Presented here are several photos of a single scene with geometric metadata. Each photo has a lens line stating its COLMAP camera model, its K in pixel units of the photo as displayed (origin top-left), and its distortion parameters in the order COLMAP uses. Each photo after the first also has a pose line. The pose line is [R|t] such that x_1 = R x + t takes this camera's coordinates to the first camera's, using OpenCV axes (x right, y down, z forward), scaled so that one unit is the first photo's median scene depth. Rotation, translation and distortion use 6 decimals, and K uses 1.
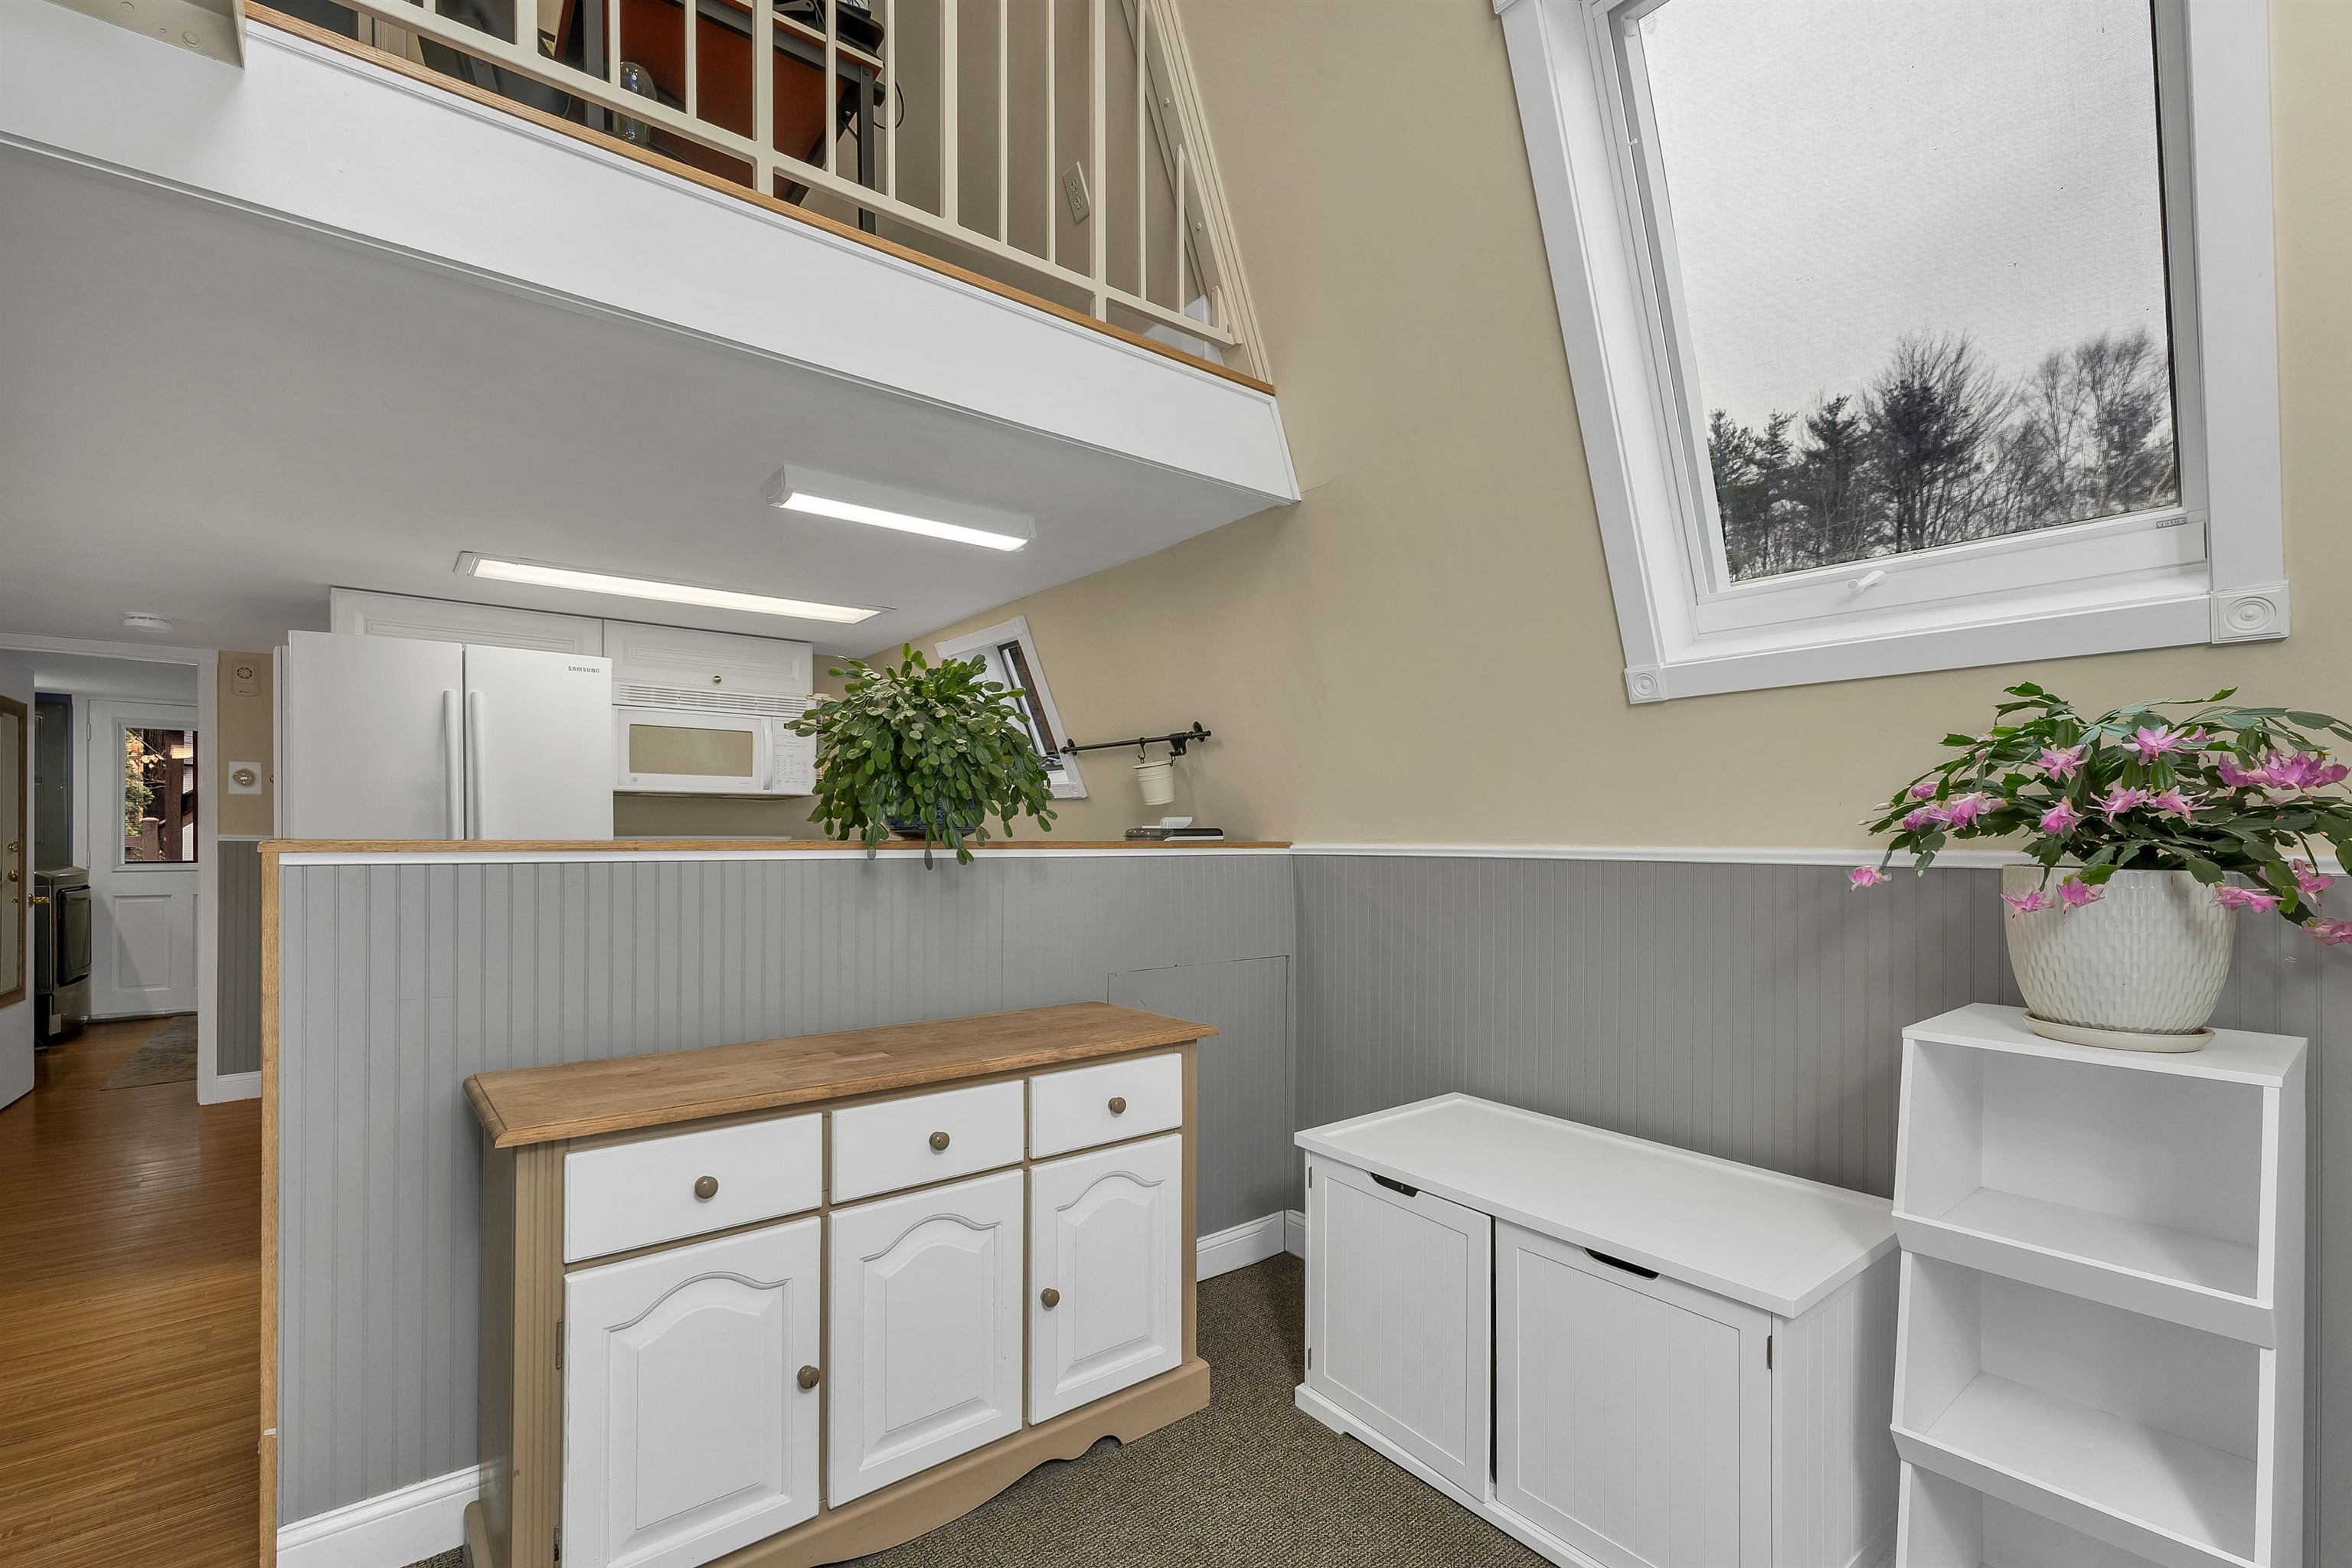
lens RADIAL K [[983.7, 0, 1152.7], [0, 983.7, 829.8], [0, 0, 1]] dist [0.002960, -0.001011]
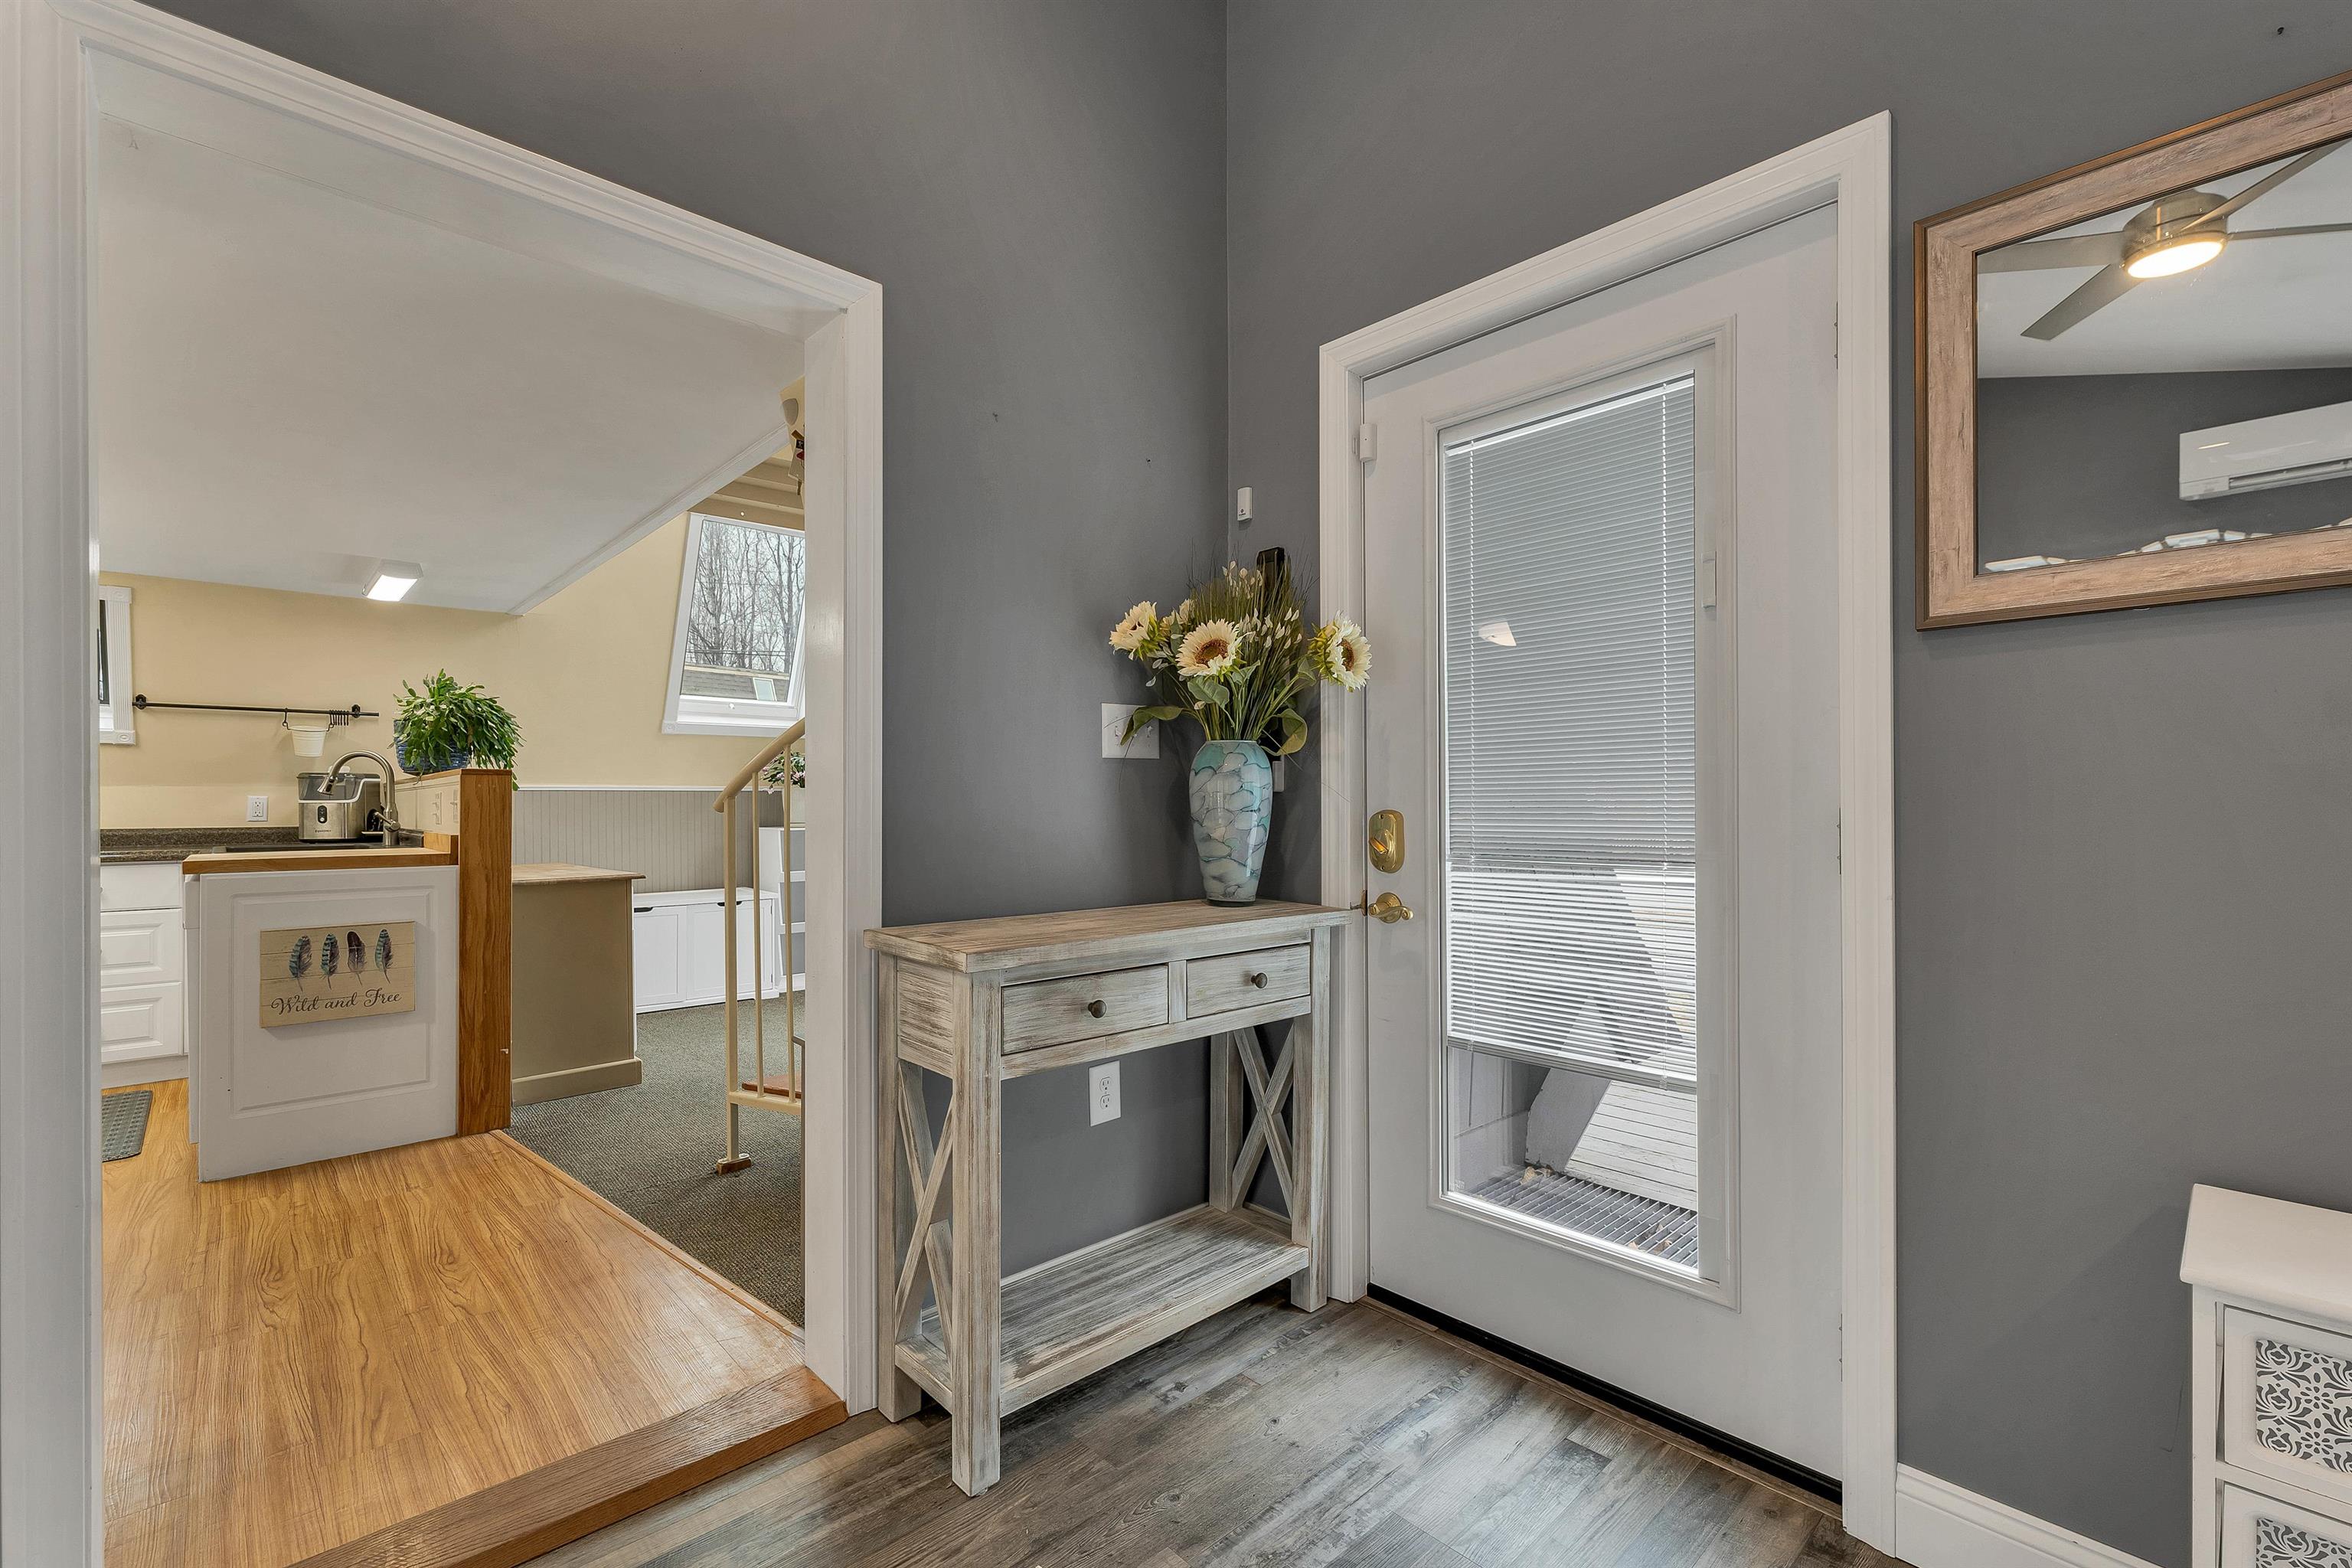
lens RADIAL K [[1003.5, 0, 1189.9], [0, 1003.5, 797.5], [0, 0, 1]] dist [-0.001039, -0.000477]
pose [[-0.081080, -0.000891, 0.996707, -0.918673], [-0.002087, 0.999998, 0.000724, 0.017426], [-0.996705, -0.002022, -0.081081, -0.093655]]
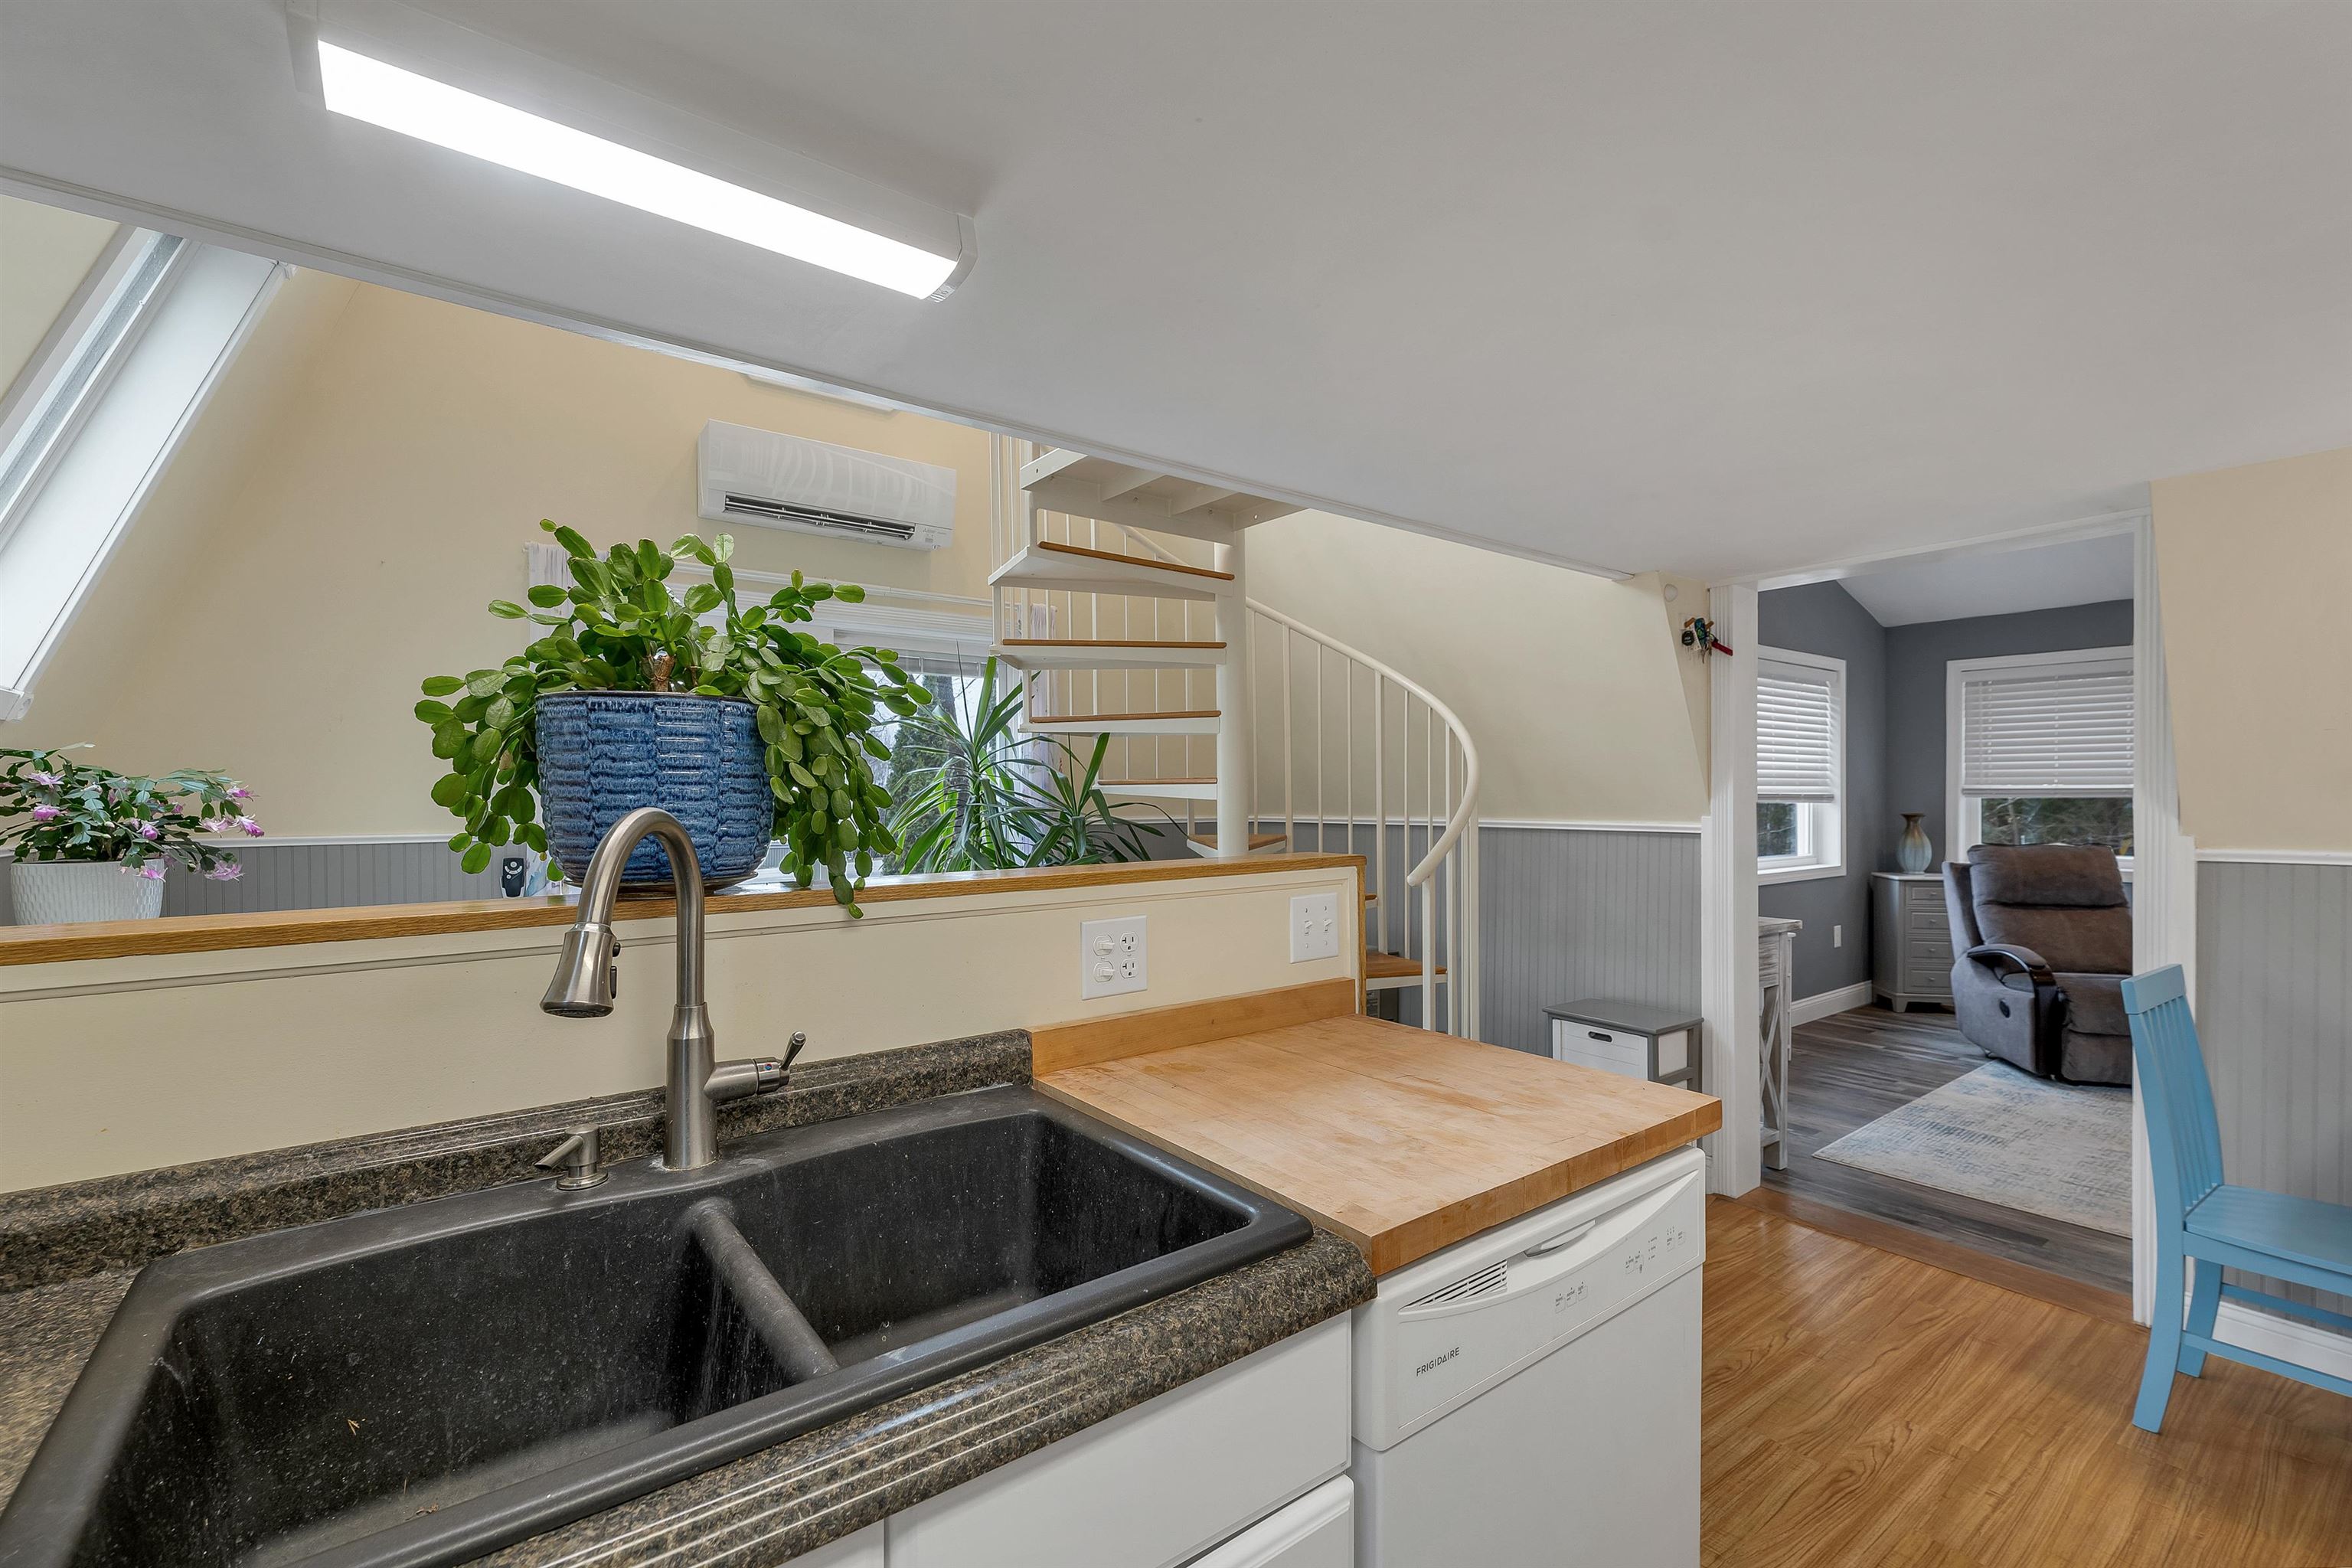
lens RADIAL K [[983.7, 0, 1153.6], [0, 983.7, 798.5], [0, 0, 1]] dist [0.002960, -0.001011]
pose [[-0.998299, -0.002731, 0.058230, -0.223962], [-0.002685, 0.999996, 0.000879, -0.018149], [-0.058232, 0.000721, -0.998303, 0.635377]]
